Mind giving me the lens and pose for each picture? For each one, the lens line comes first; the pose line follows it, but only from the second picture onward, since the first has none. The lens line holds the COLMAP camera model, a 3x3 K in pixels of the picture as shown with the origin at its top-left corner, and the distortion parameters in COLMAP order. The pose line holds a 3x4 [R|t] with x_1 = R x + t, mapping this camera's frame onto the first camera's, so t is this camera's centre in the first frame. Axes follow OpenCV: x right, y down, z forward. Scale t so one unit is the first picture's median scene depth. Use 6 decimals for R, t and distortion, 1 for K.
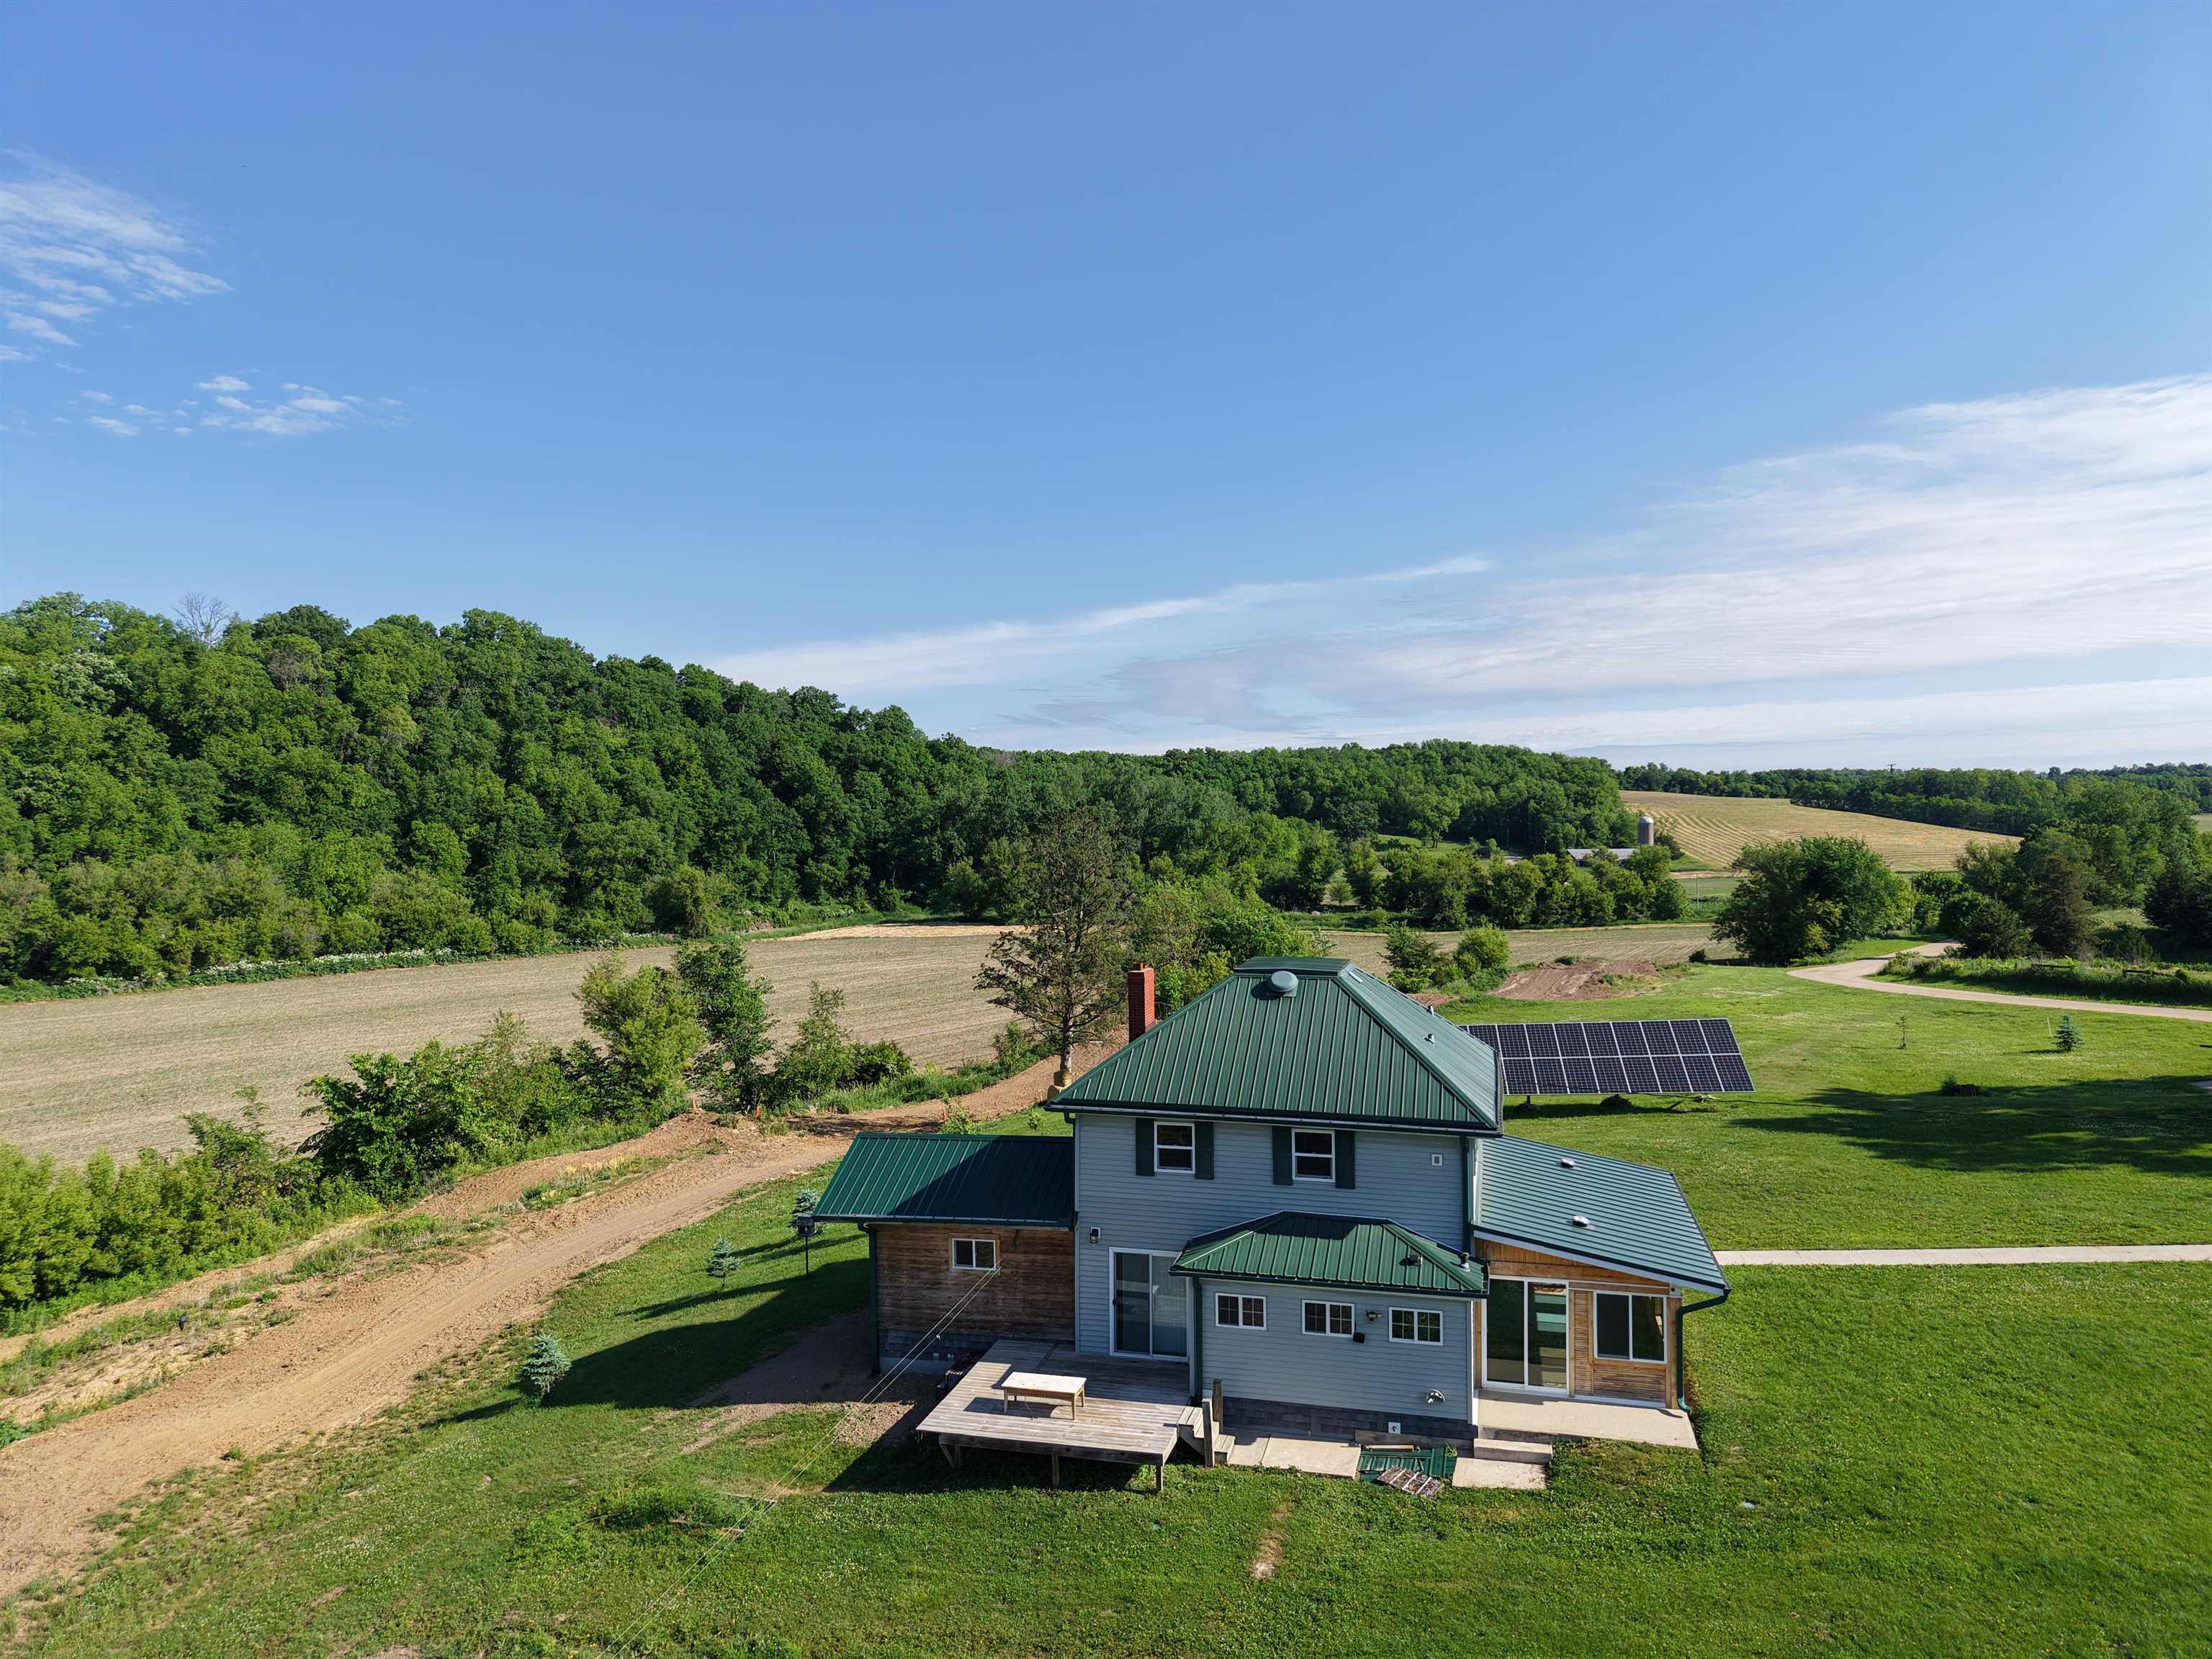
lens RADIAL K [[1475.2, 0, 1112.8], [0, 1475.2, 814.9], [0, 0, 1]] dist [0.001586, -0.003101]
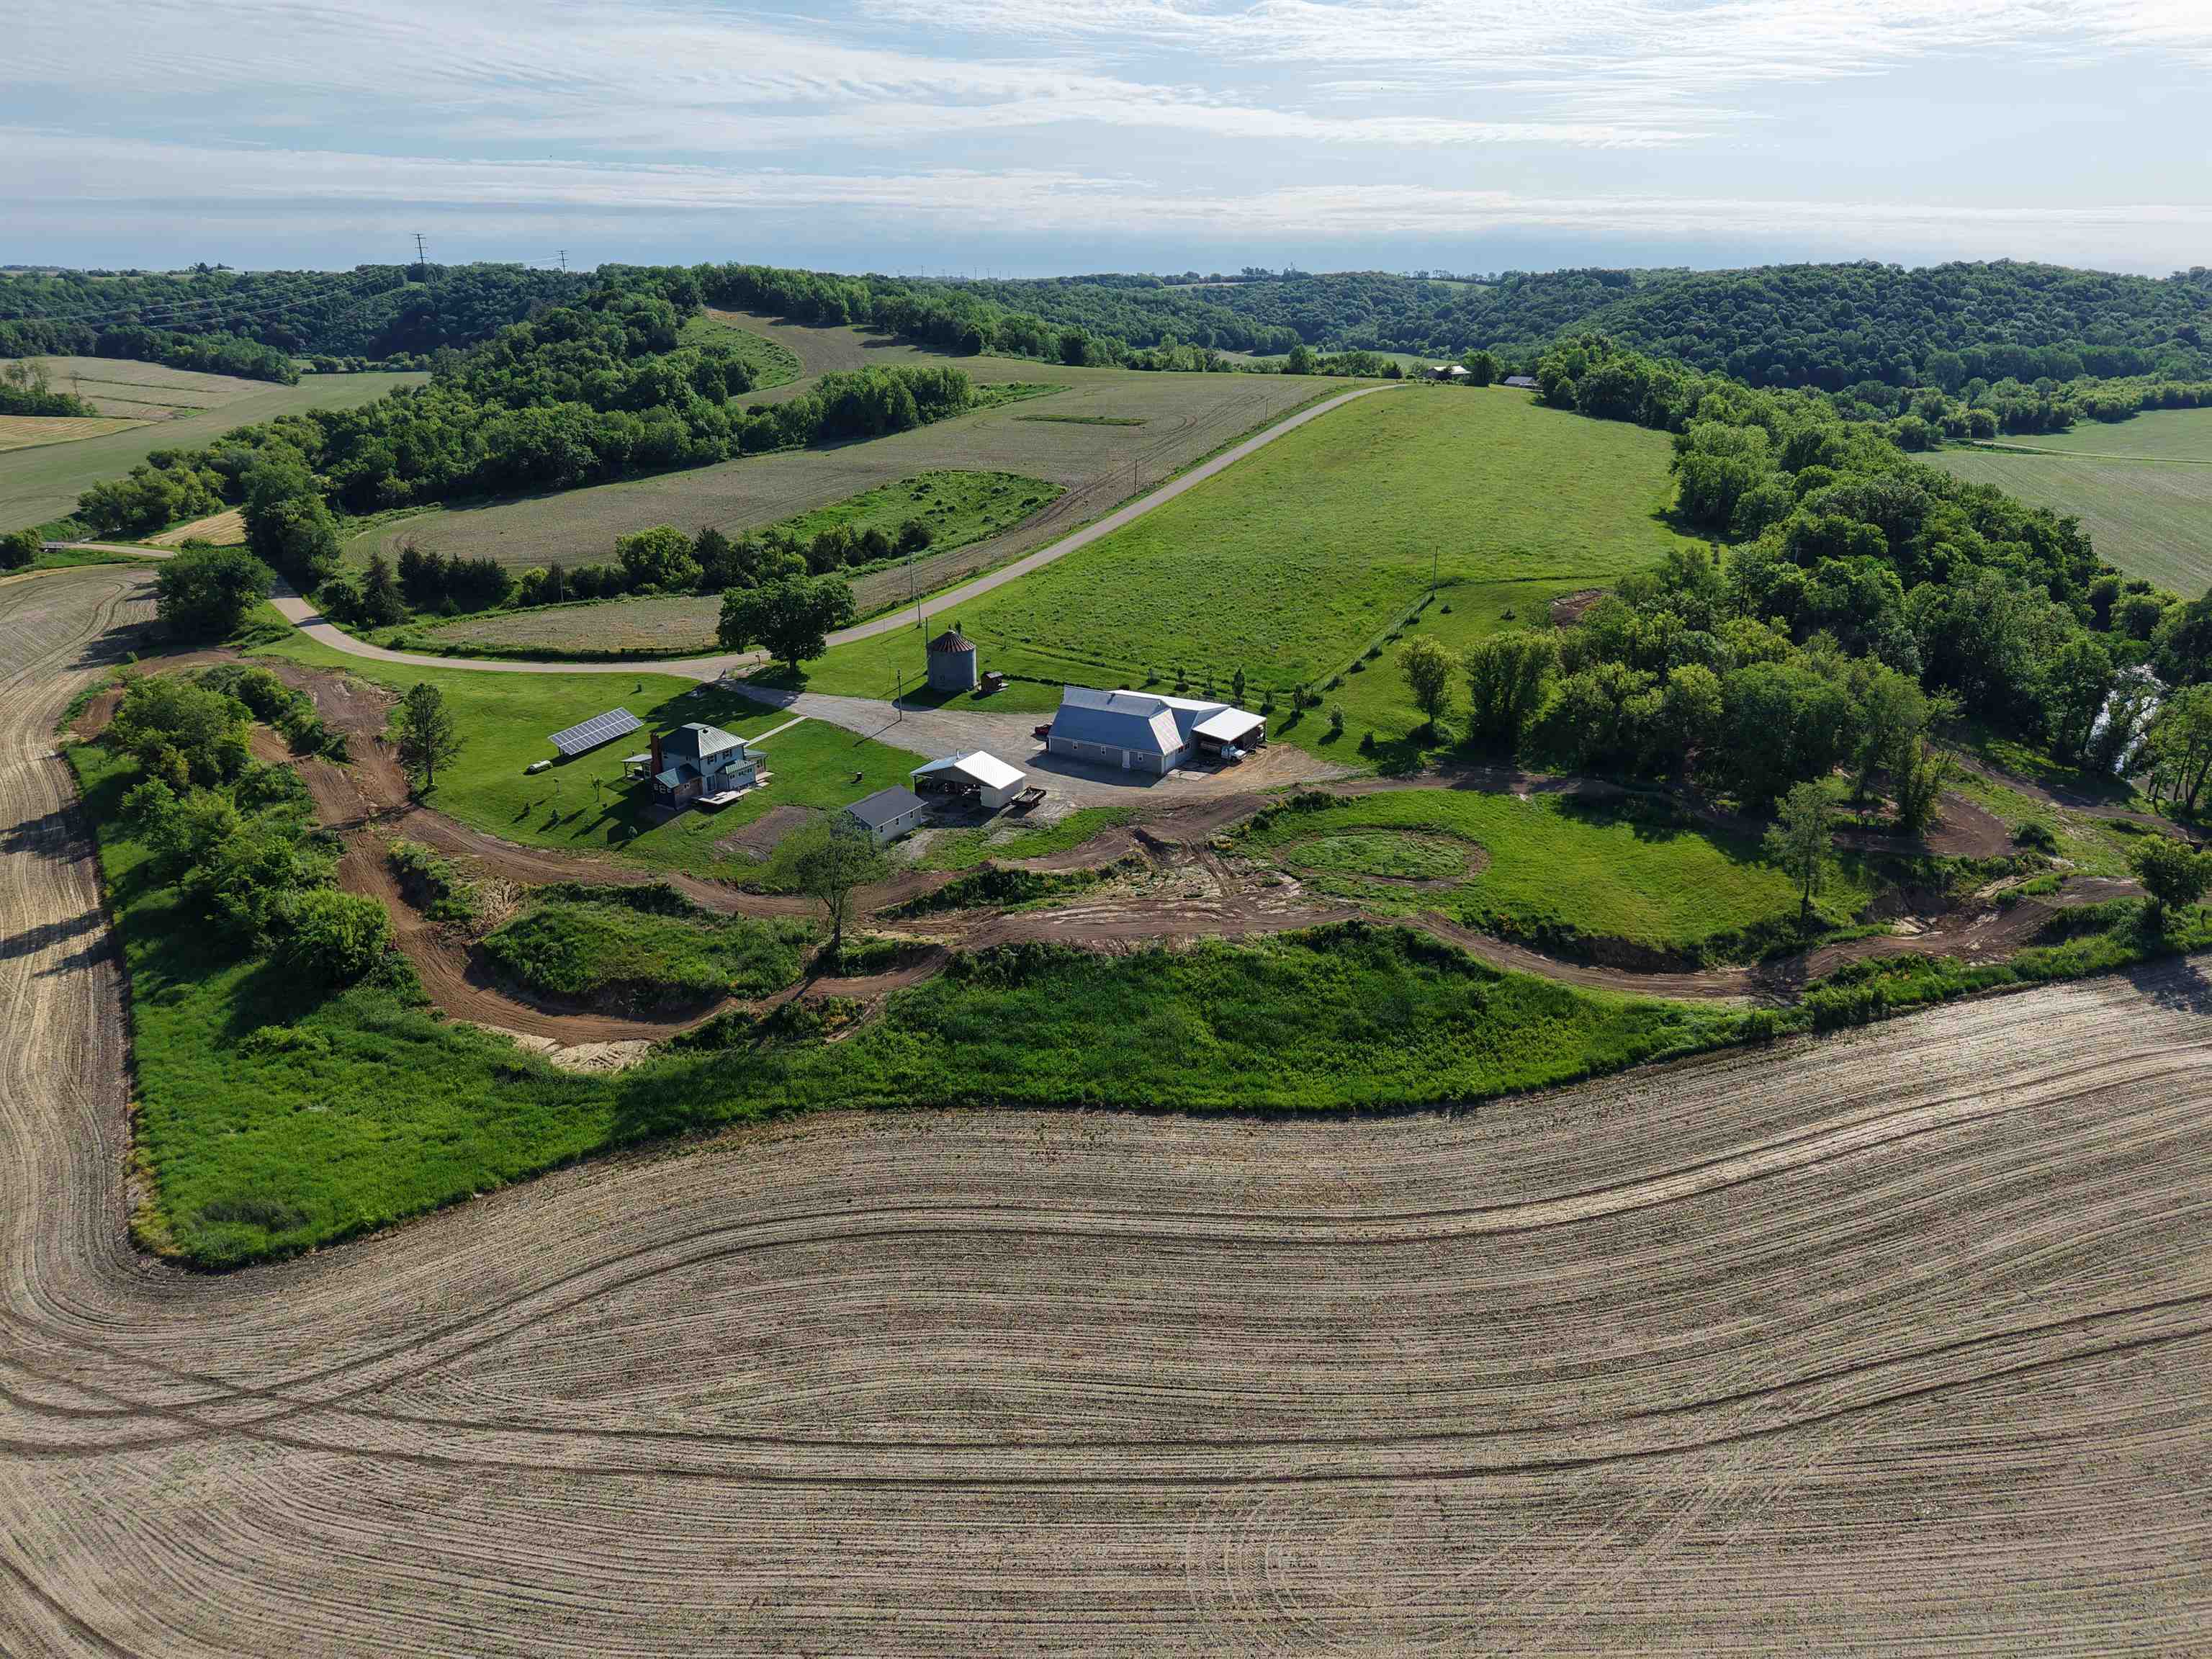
lens RADIAL K [[1453.6, 0, 1106.0], [0, 1453.6, 829.5], [0, 0, 1]] dist [-0.001348, -0.004660]
pose [[0.250972, -0.323569, 0.912313, -0.858174], [-0.017248, 0.940834, 0.338429, -0.263423], [-0.967841, -0.100672, 0.230542, -0.342240]]
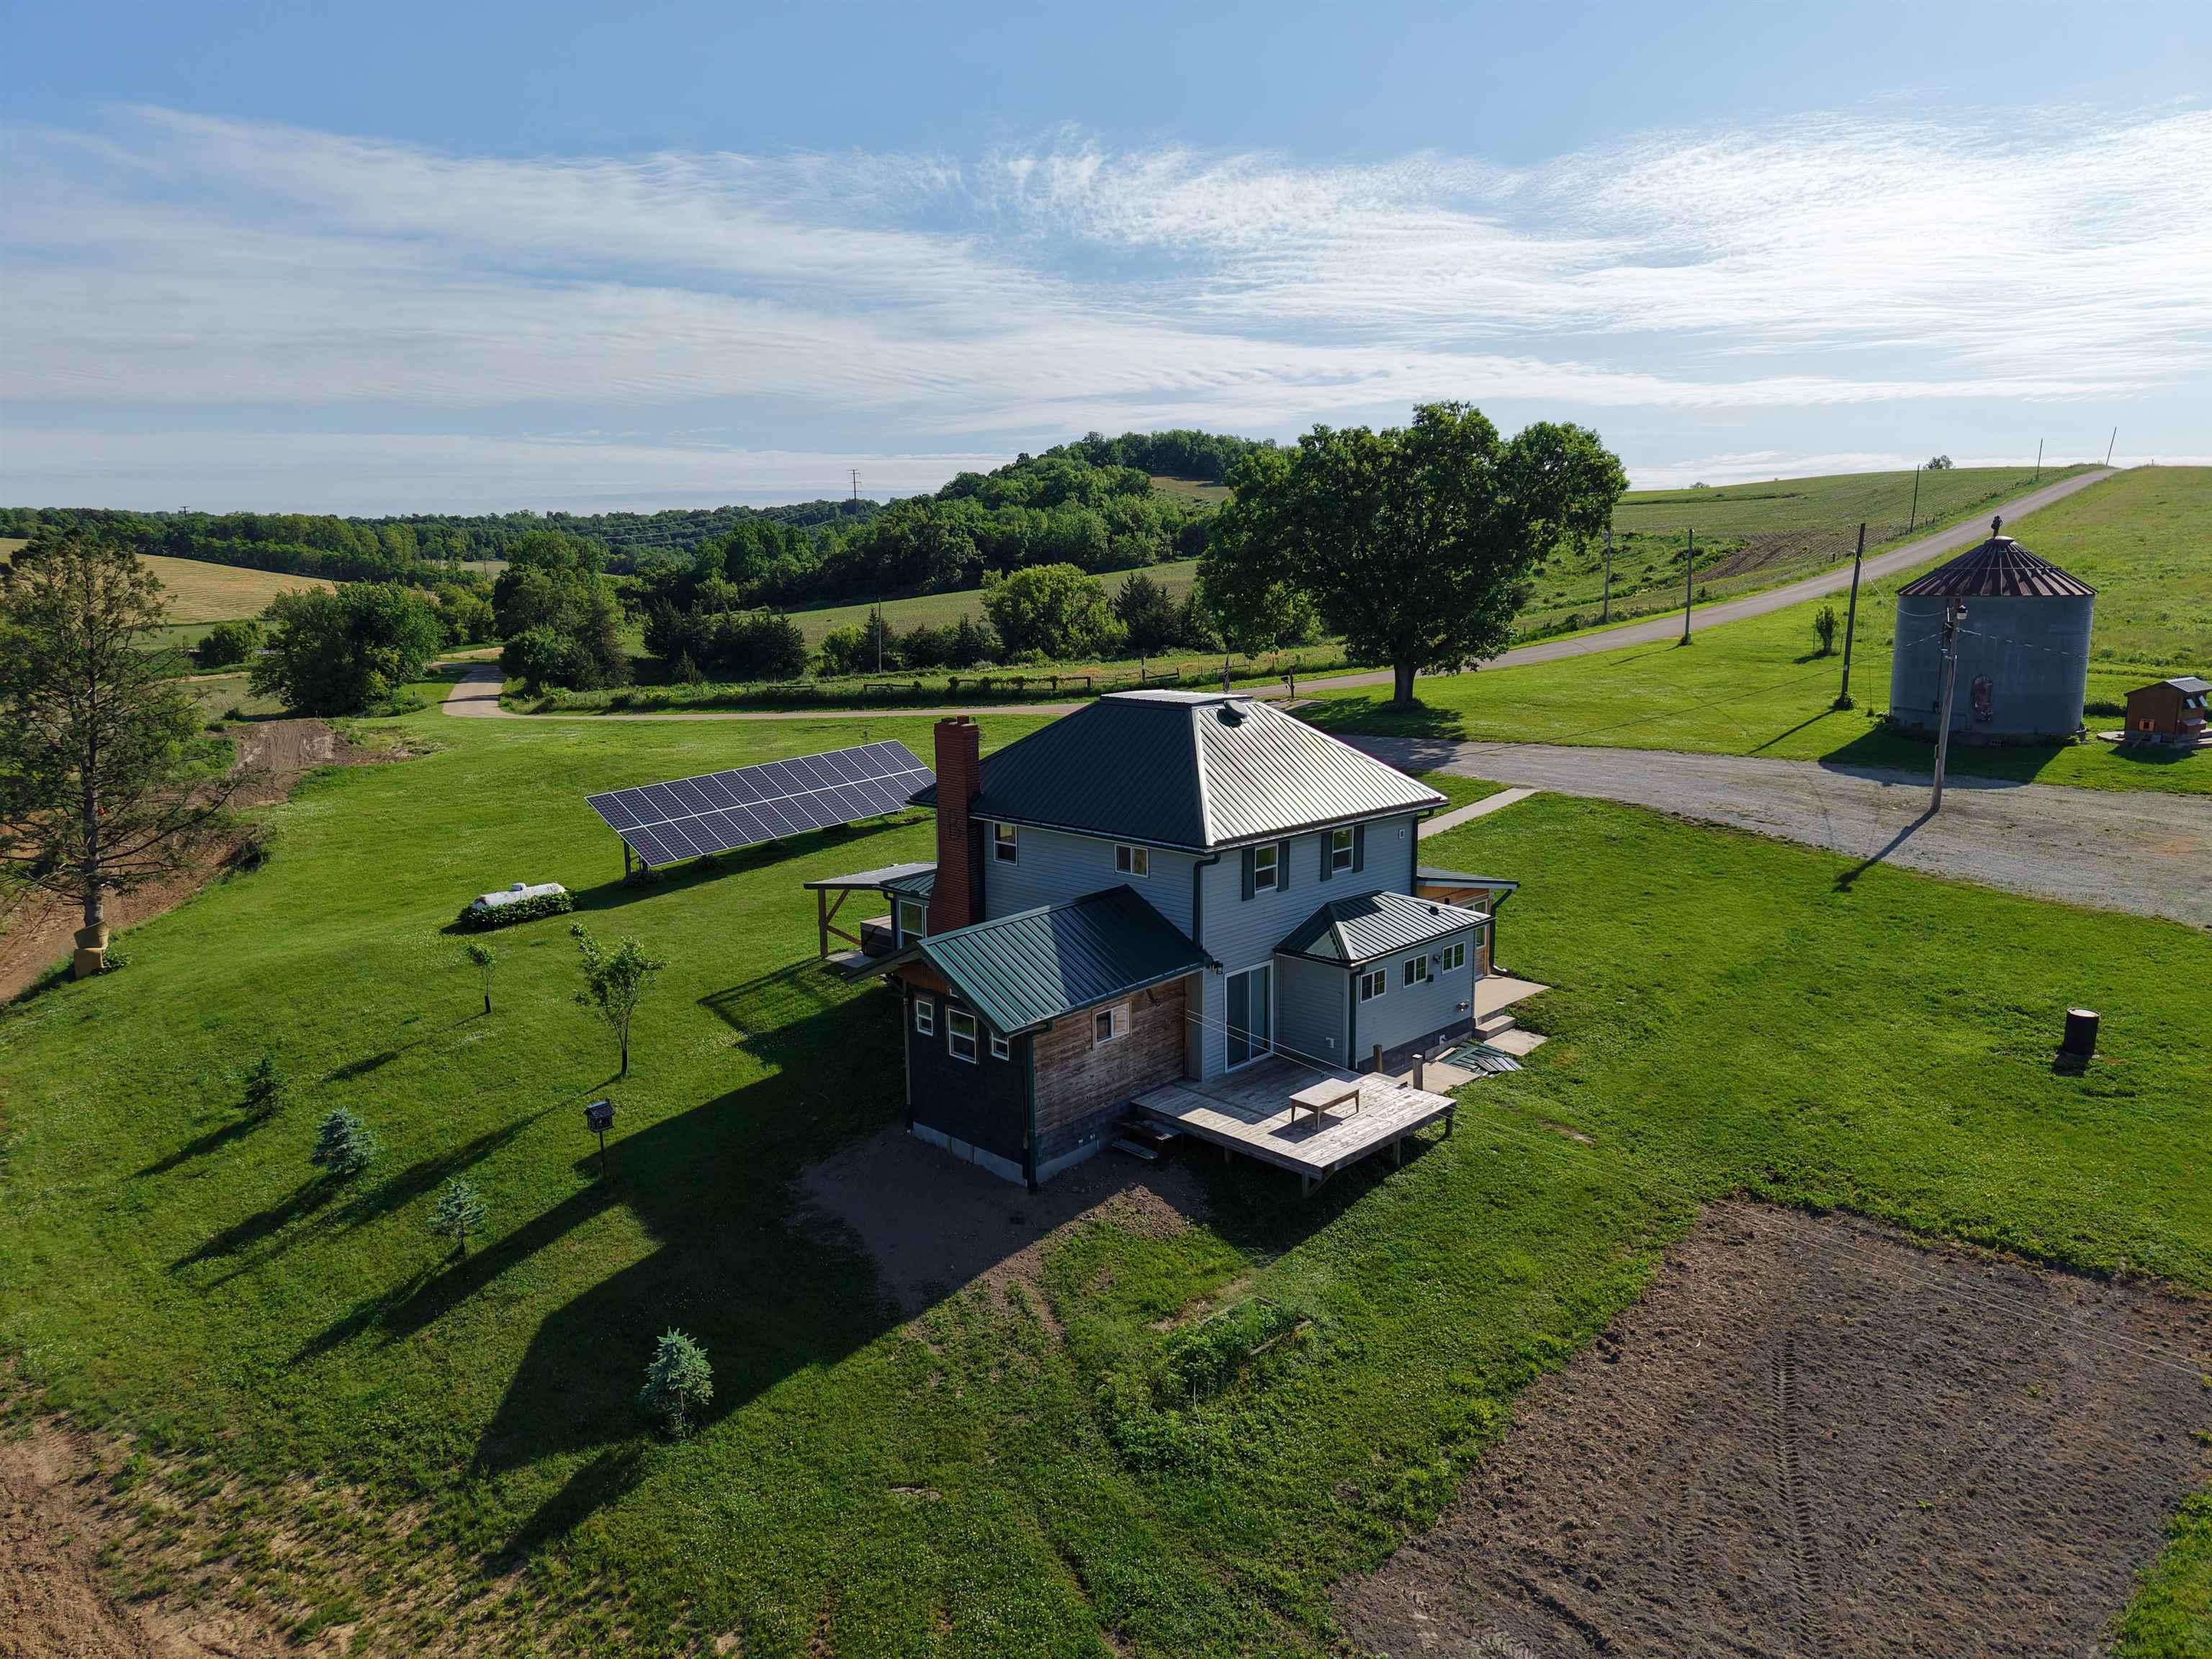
lens RADIAL K [[1475.2, 0, 1112.8], [0, 1475.2, 814.9], [0, 0, 1]] dist [0.001586, -0.003101]
pose [[0.485860, -0.143544, 0.862169, -0.146024], [-0.004668, 0.985982, 0.166789, 0.001799], [-0.874024, -0.085061, 0.478379, 0.093643]]
